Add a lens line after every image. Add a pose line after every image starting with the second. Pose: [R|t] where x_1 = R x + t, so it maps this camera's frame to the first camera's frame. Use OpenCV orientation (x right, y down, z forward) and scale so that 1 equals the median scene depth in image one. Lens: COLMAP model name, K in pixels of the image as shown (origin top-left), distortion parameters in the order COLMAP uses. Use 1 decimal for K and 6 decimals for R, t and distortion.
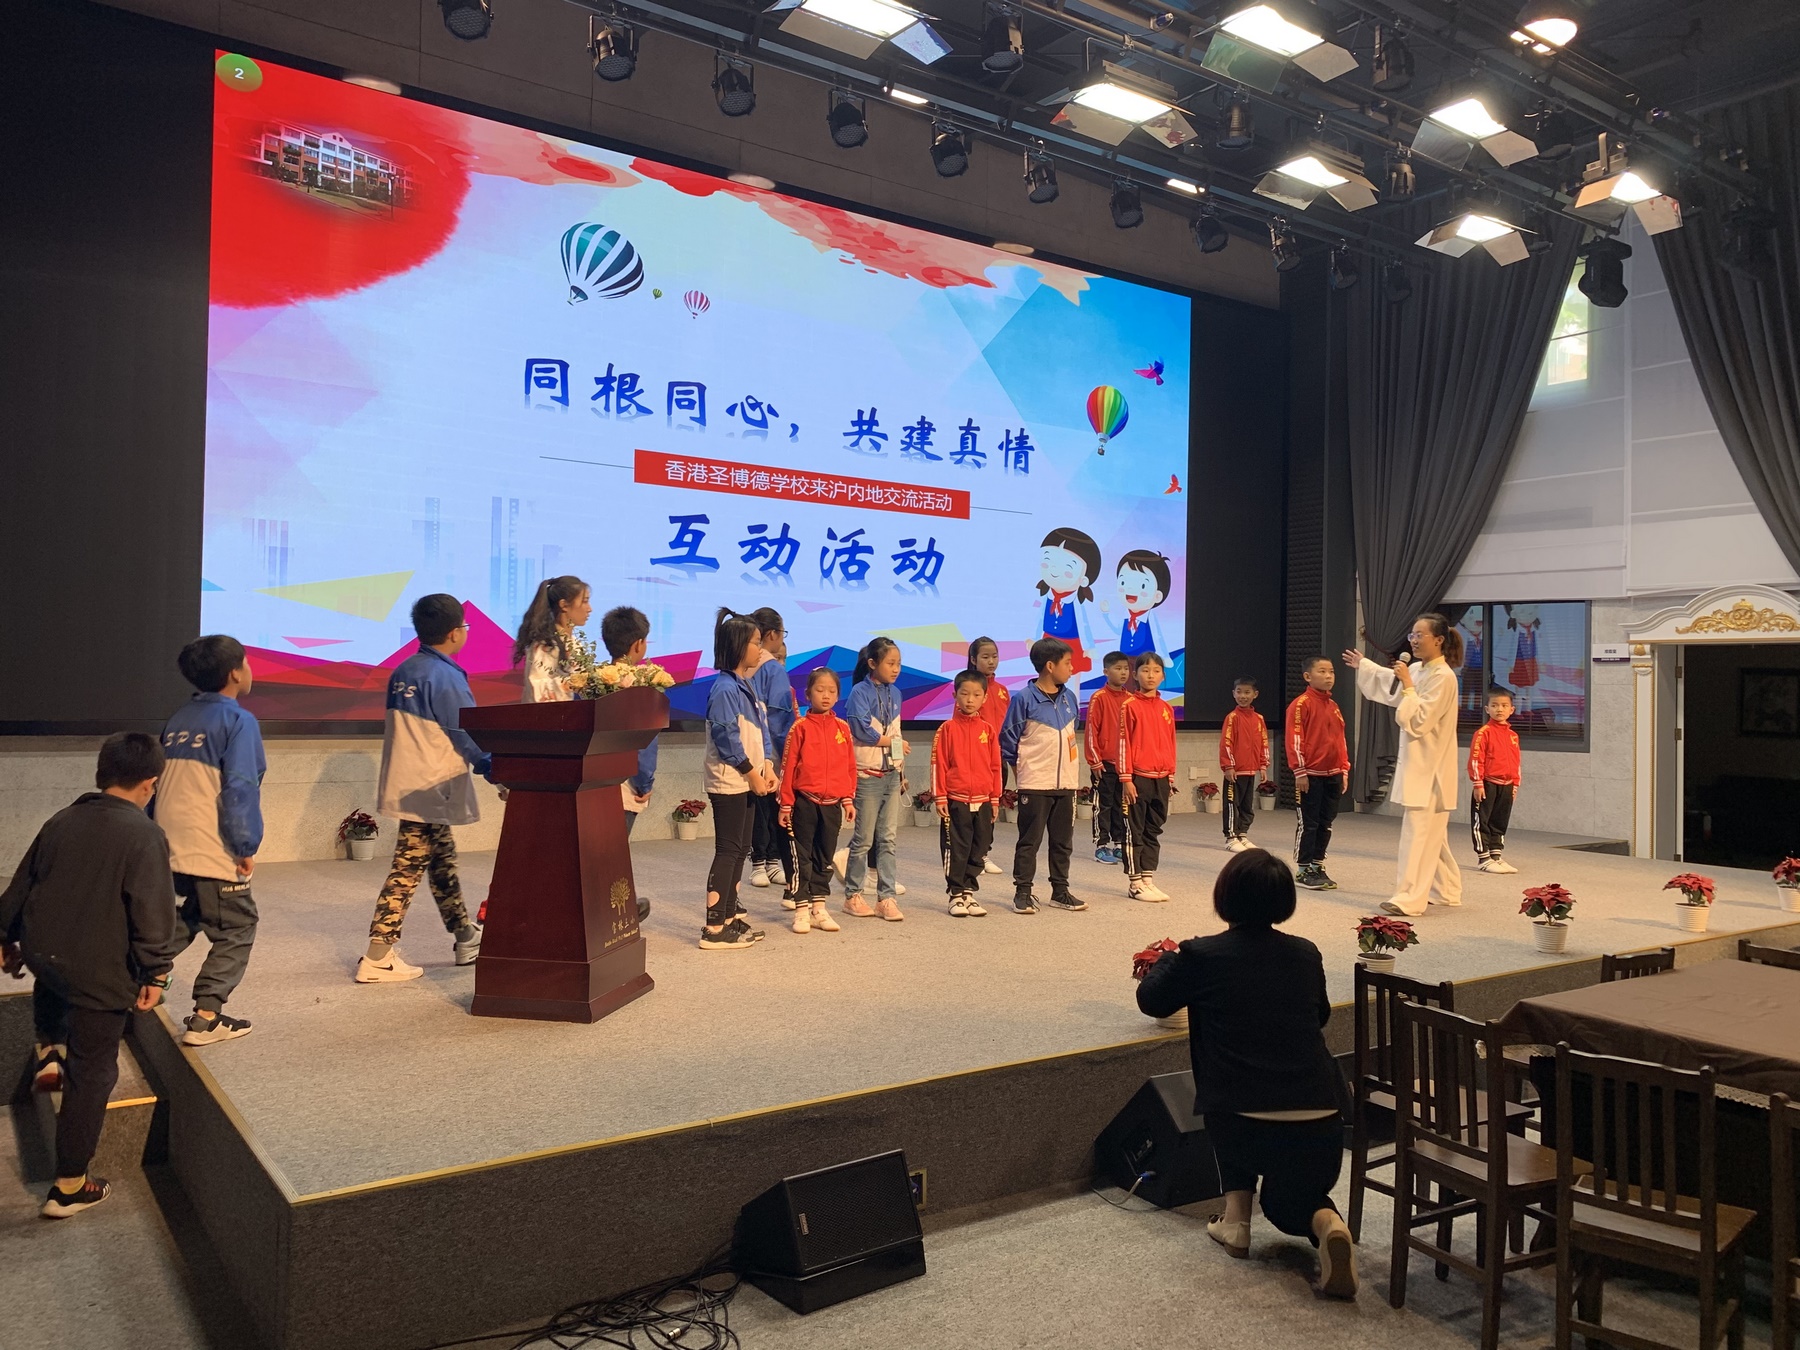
lens RADIAL K [[1401.2, 0, 904.5], [0, 1401.2, 671.2], [0, 0, 1]] dist [0.043790, -0.027686]
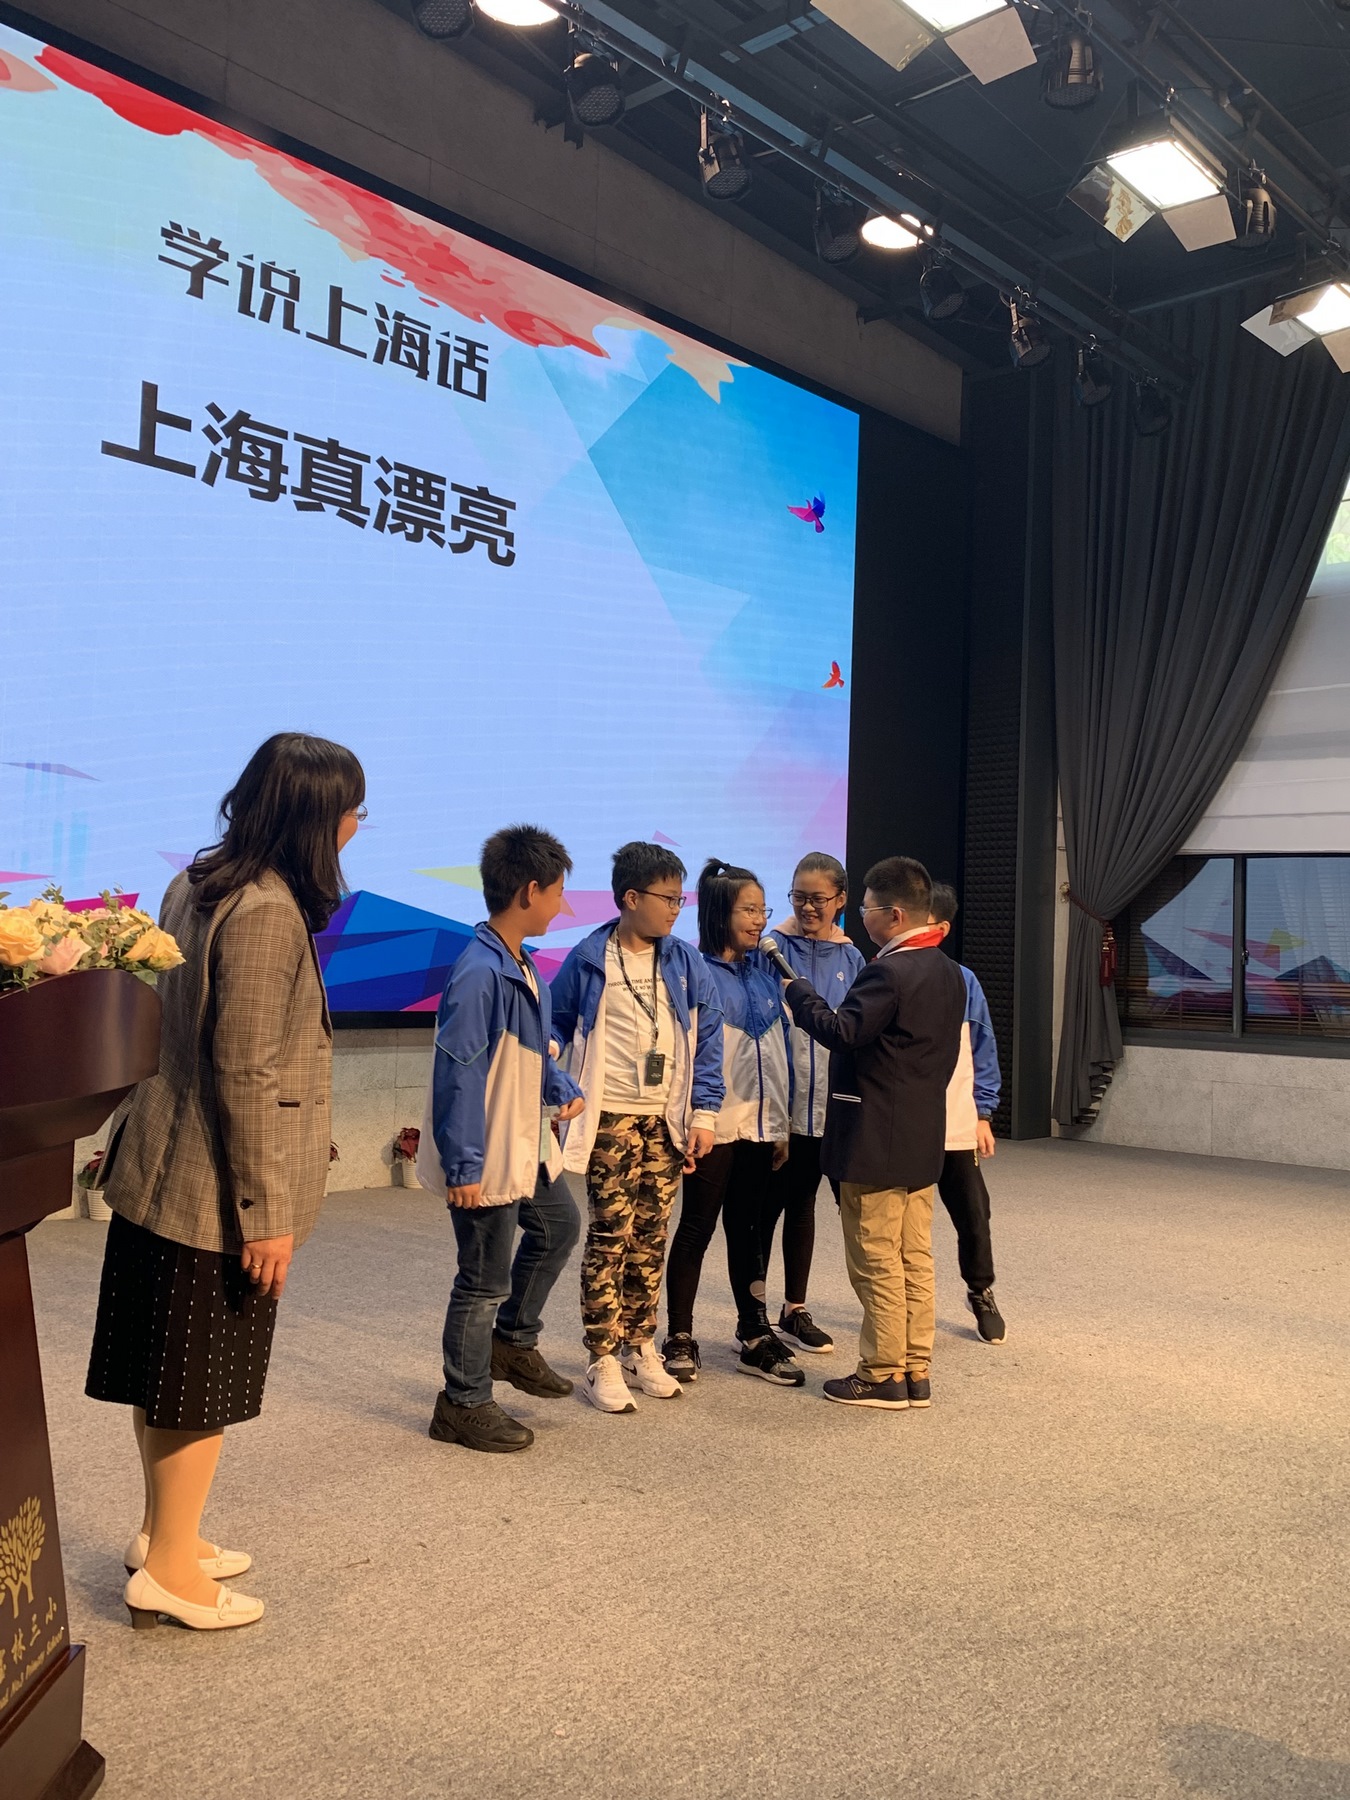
lens RADIAL K [[1629.9, 0, 668.9], [0, 1629.9, 899.2], [0, 0, 1]] dist [0.000391, 0.009542]
pose [[0.979320, 0.020619, 0.201263, -0.056390], [-0.016040, 0.999575, -0.024357, 0.000284], [-0.201680, 0.020625, 0.979234, 0.246298]]
